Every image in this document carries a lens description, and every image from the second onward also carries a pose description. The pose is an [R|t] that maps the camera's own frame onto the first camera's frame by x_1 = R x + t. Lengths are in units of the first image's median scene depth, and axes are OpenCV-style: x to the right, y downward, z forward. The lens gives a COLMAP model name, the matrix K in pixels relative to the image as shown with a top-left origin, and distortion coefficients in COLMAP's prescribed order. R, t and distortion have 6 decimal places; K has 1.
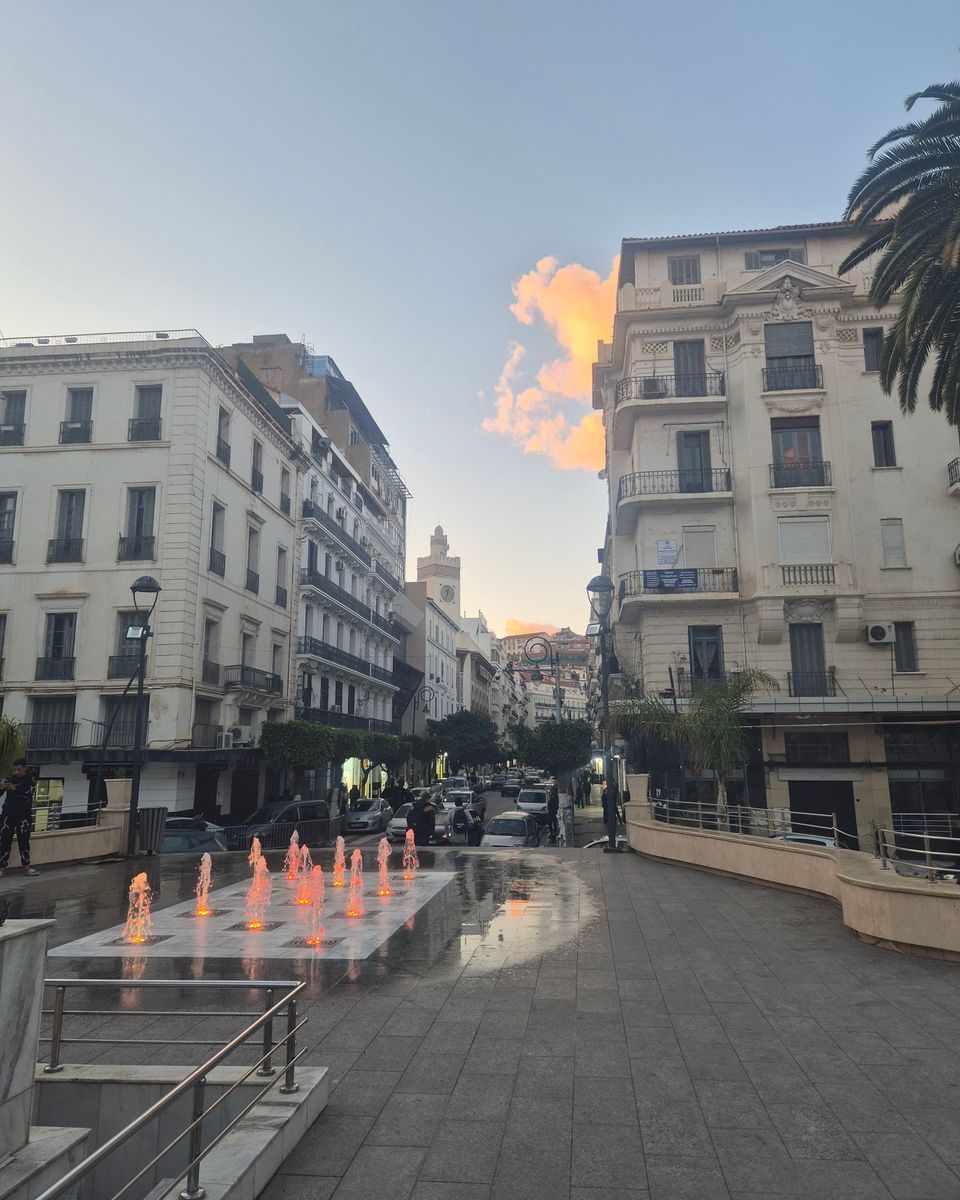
lens RADIAL K [[890.8, 0, 481.1], [0, 890.8, 571.5], [0, 0, 1]] dist [0.108478, -0.119583]
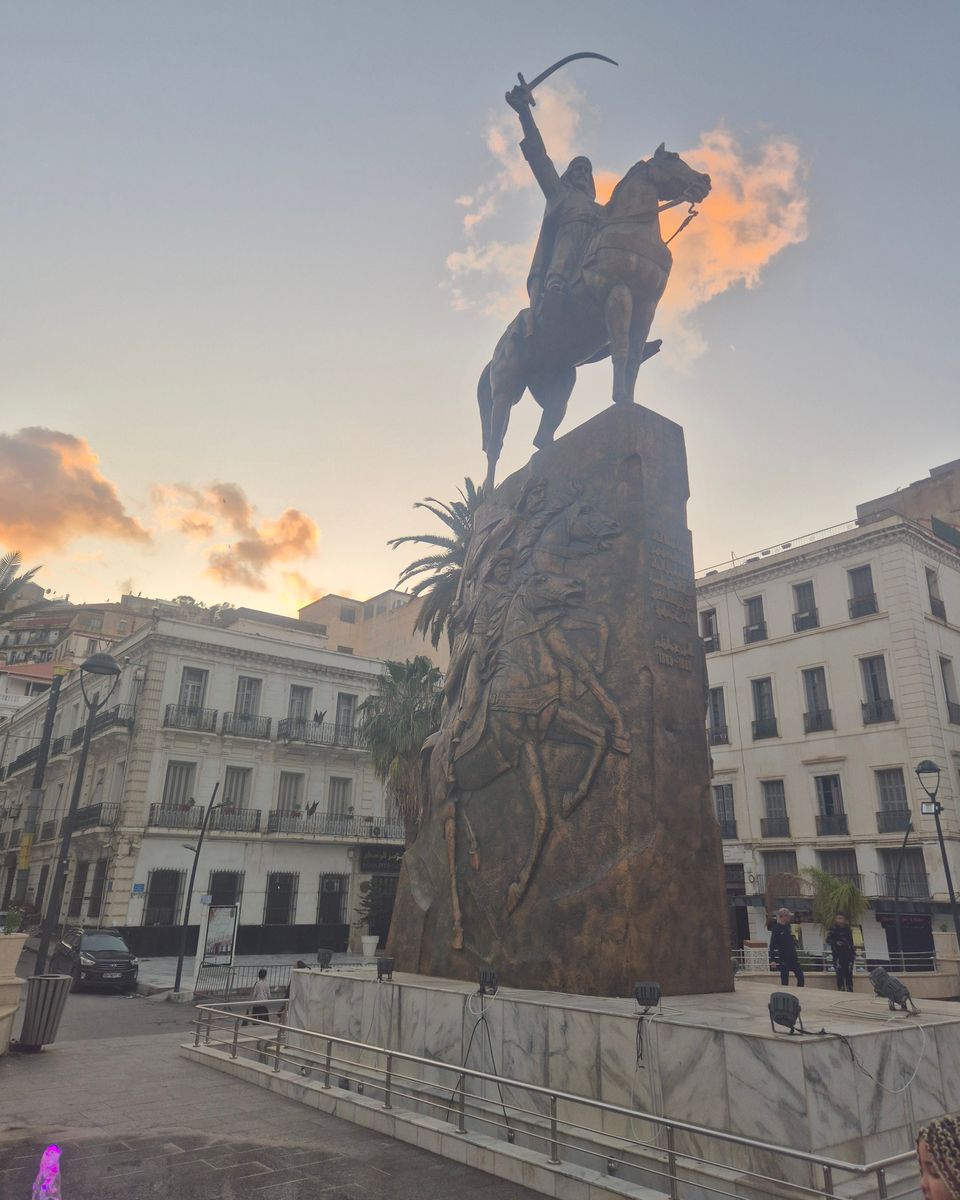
lens RADIAL K [[890.8, 0, 481.1], [0, 890.8, 571.5], [0, 0, 1]] dist [0.108478, -0.119583]
pose [[0.731666, -0.223622, -0.643940, 0.021252], [0.129875, 0.973086, -0.190357, -0.045025], [0.669177, 0.055646, 0.741017, -0.173843]]
